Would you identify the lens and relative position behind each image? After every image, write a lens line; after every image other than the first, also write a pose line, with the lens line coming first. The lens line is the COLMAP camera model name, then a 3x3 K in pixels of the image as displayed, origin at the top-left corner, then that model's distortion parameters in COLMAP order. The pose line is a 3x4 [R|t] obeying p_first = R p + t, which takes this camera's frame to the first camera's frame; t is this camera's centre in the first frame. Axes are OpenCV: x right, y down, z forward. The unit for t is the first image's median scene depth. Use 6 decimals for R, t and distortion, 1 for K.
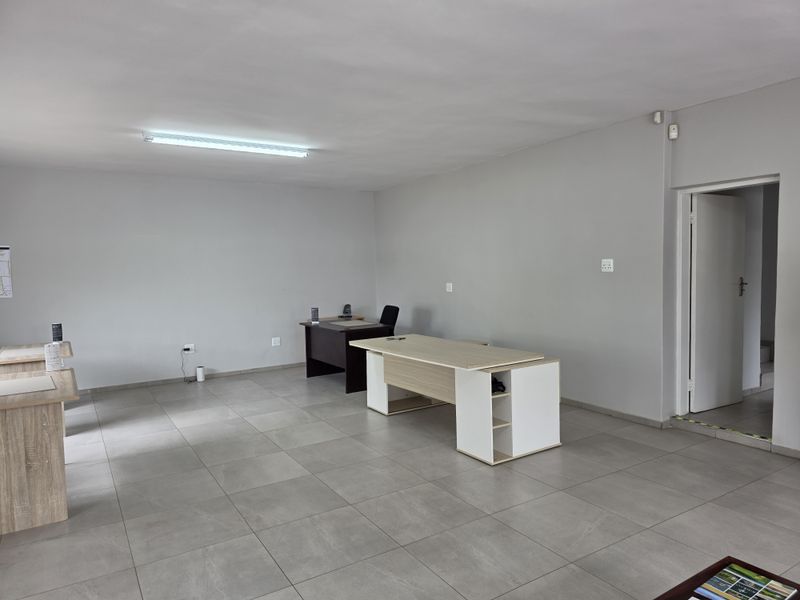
lens RADIAL K [[530.4, 0, 393.8], [0, 530.4, 300.1], [0, 0, 1]] dist [0.077090, -0.055550]
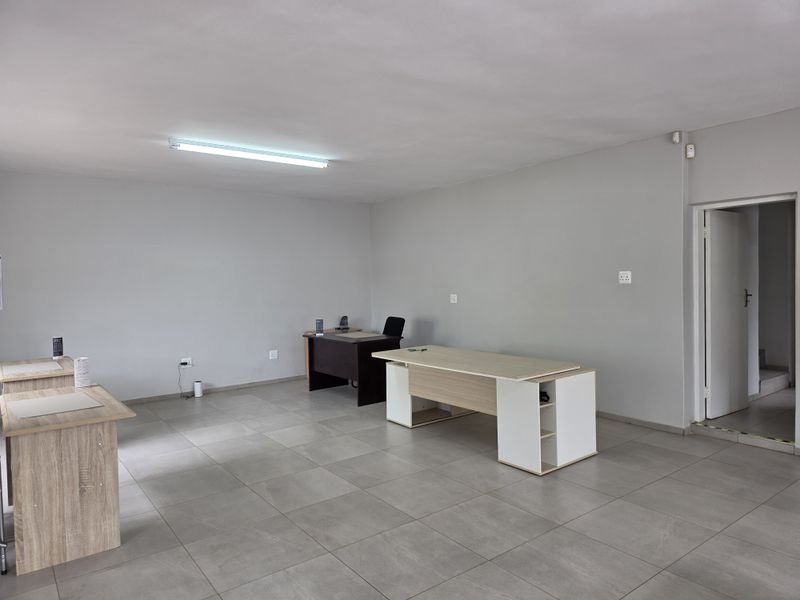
lens RADIAL K [[530.4, 0, 393.8], [0, 530.4, 300.1], [0, 0, 1]] dist [0.077090, -0.055550]
pose [[0.995741, 0.000137, 0.092195, -0.159447], [0.001958, 0.999742, -0.022631, 0.001596], [-0.092175, 0.022715, 0.995484, 0.012456]]
